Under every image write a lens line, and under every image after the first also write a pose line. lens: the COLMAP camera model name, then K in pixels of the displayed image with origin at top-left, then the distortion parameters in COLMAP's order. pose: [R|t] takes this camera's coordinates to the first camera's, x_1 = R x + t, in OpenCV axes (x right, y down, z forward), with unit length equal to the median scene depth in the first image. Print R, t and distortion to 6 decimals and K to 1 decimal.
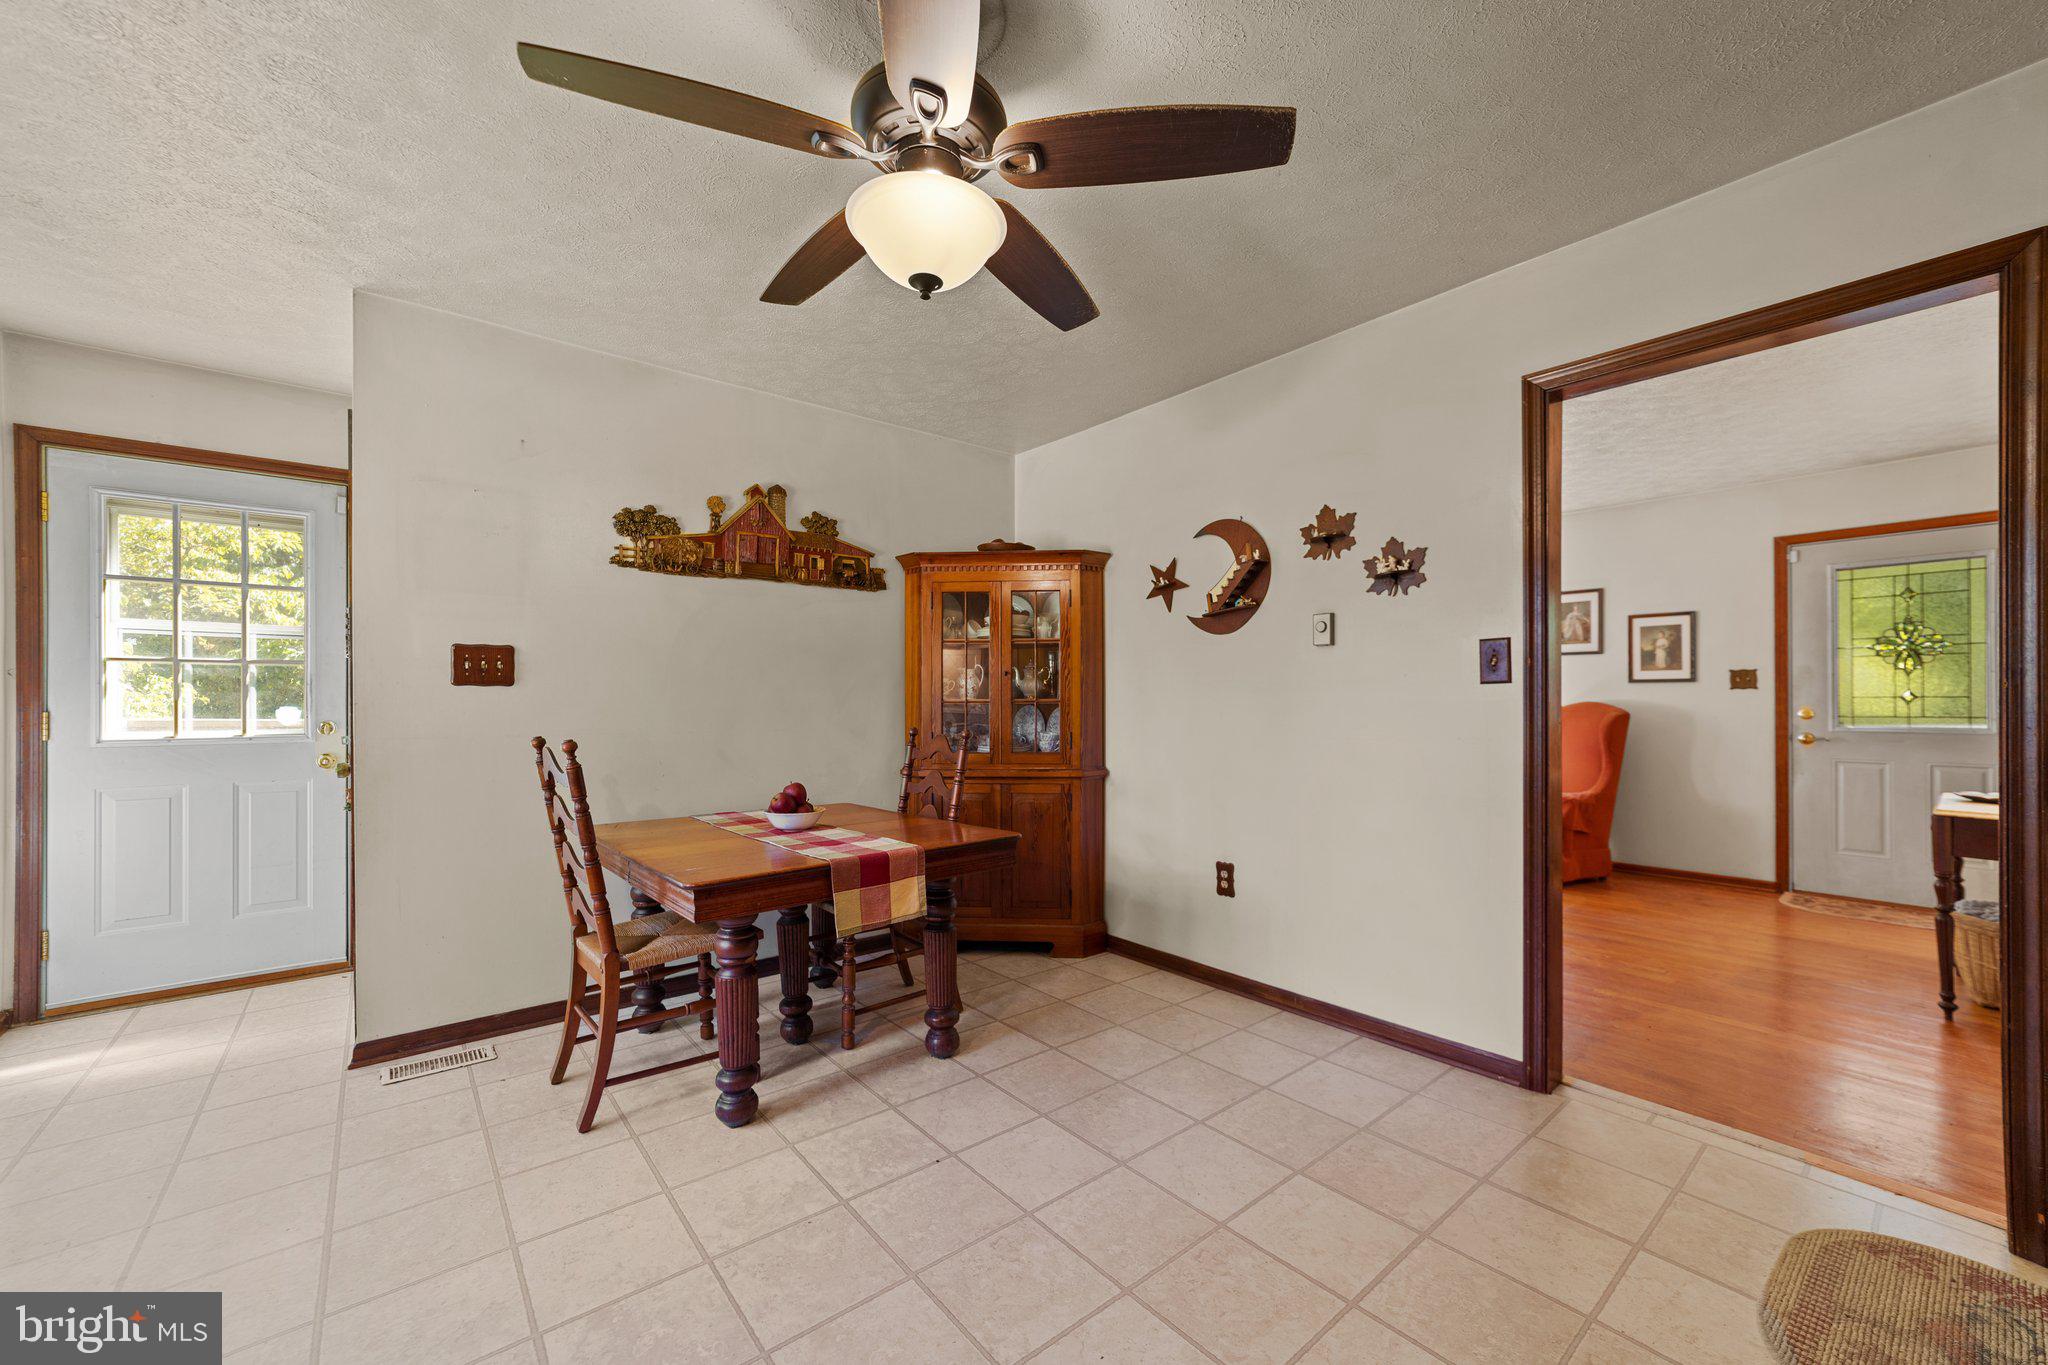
lens RADIAL K [[788.6, 0, 1025.6], [0, 788.6, 694.2], [0, 0, 1]] dist [-0.002252, 0.003517]
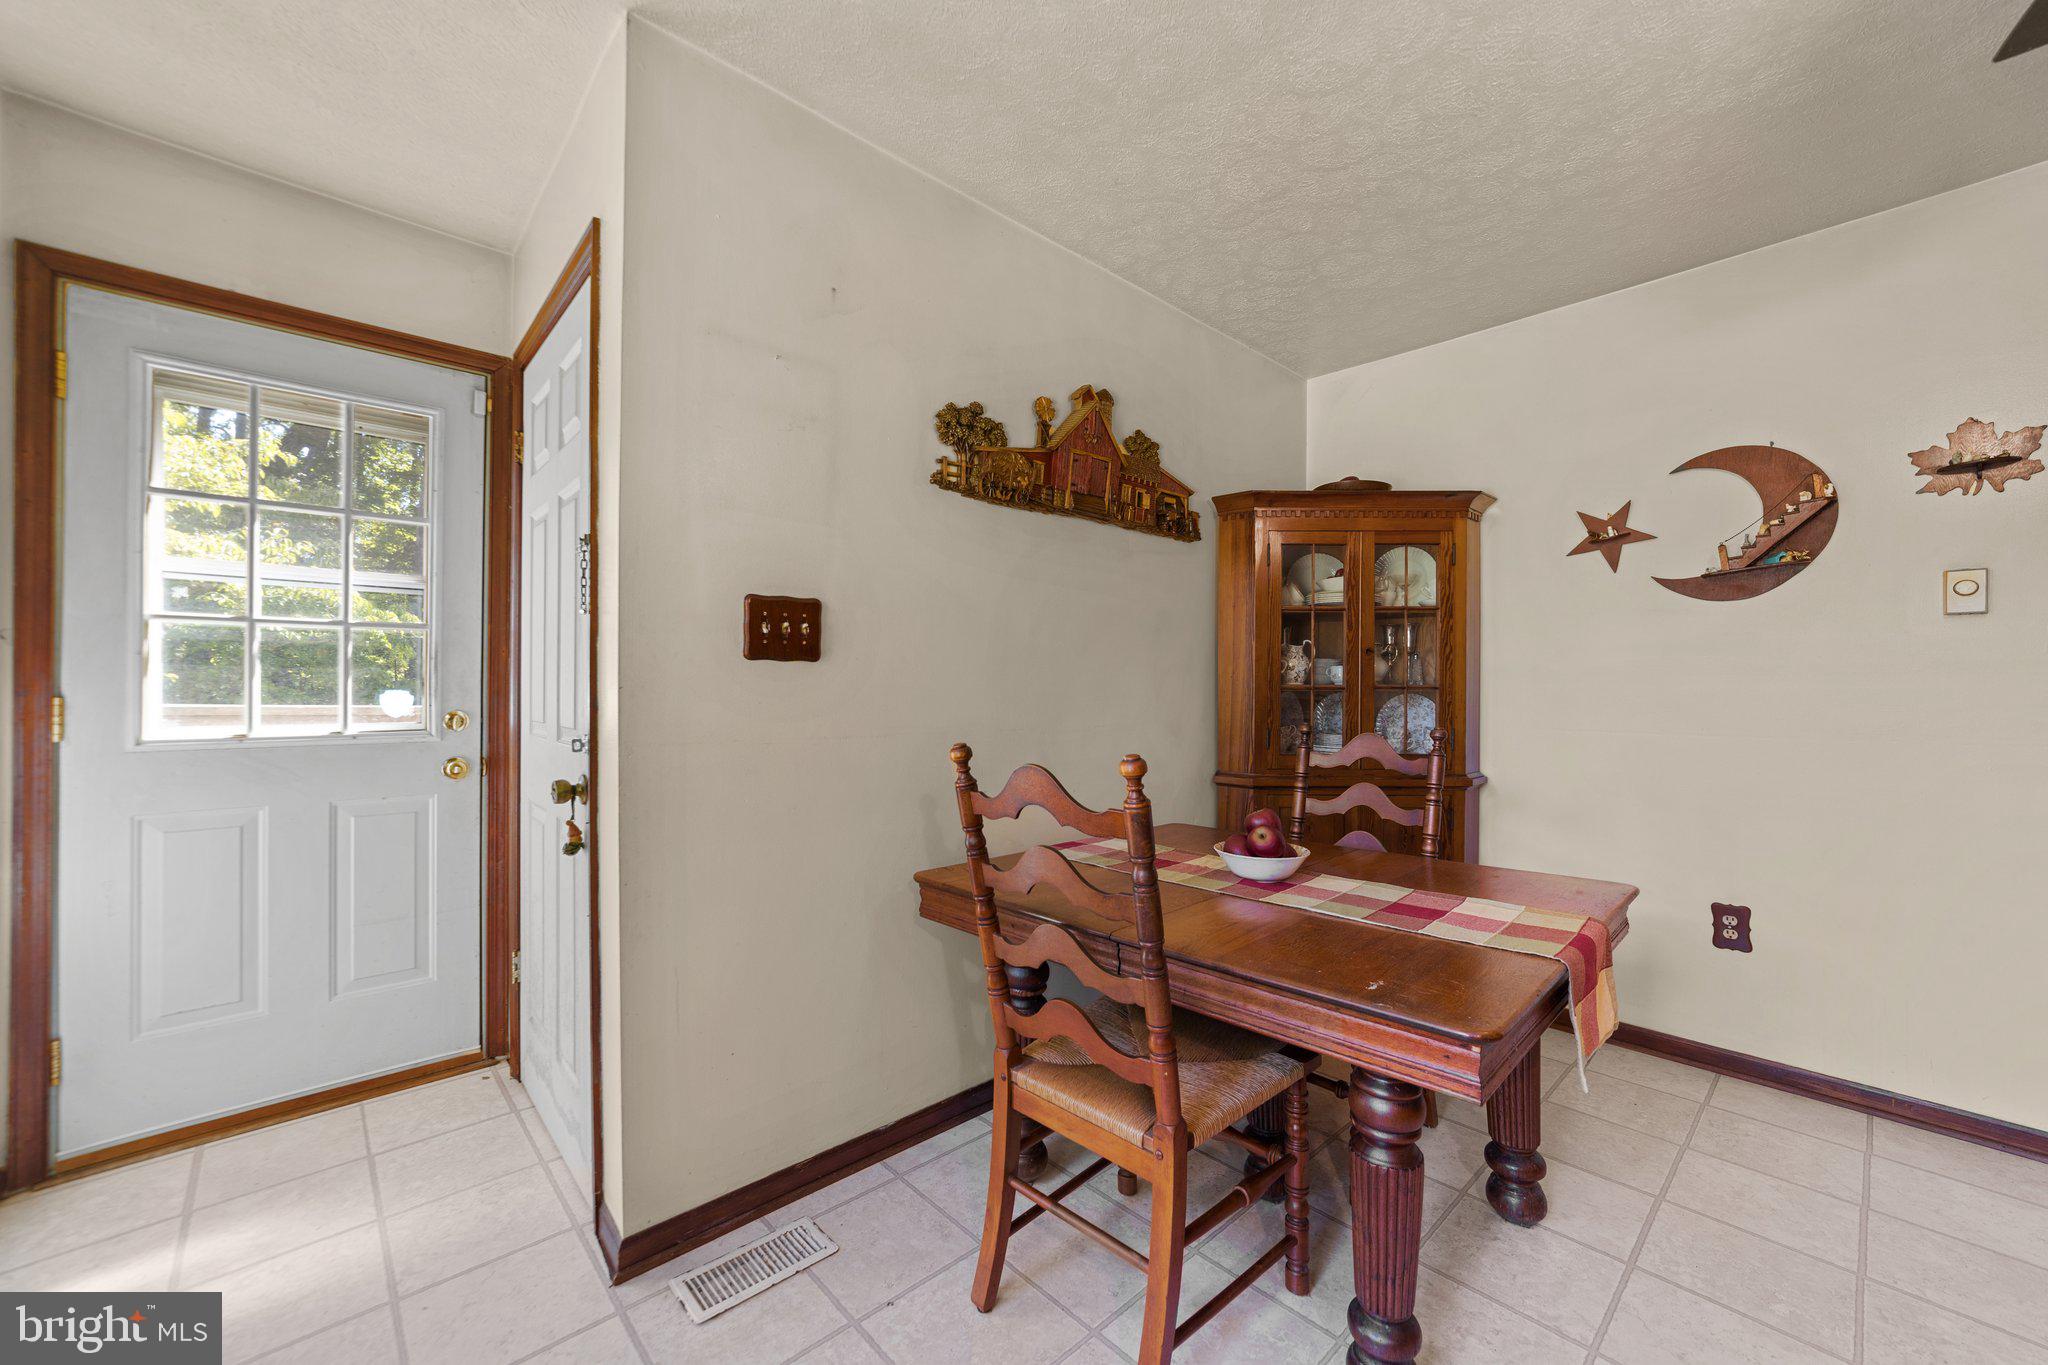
lens RADIAL K [[789.9, 0, 1025.9], [0, 789.9, 687.6], [0, 0, 1]] dist [-0.011578, 0.005200]
pose [[0.997983, 0.005402, 0.063255, -0.438294], [-0.005898, 0.999953, 0.007647, 0.004533], [-0.063211, -0.008005, 0.997968, 0.281535]]
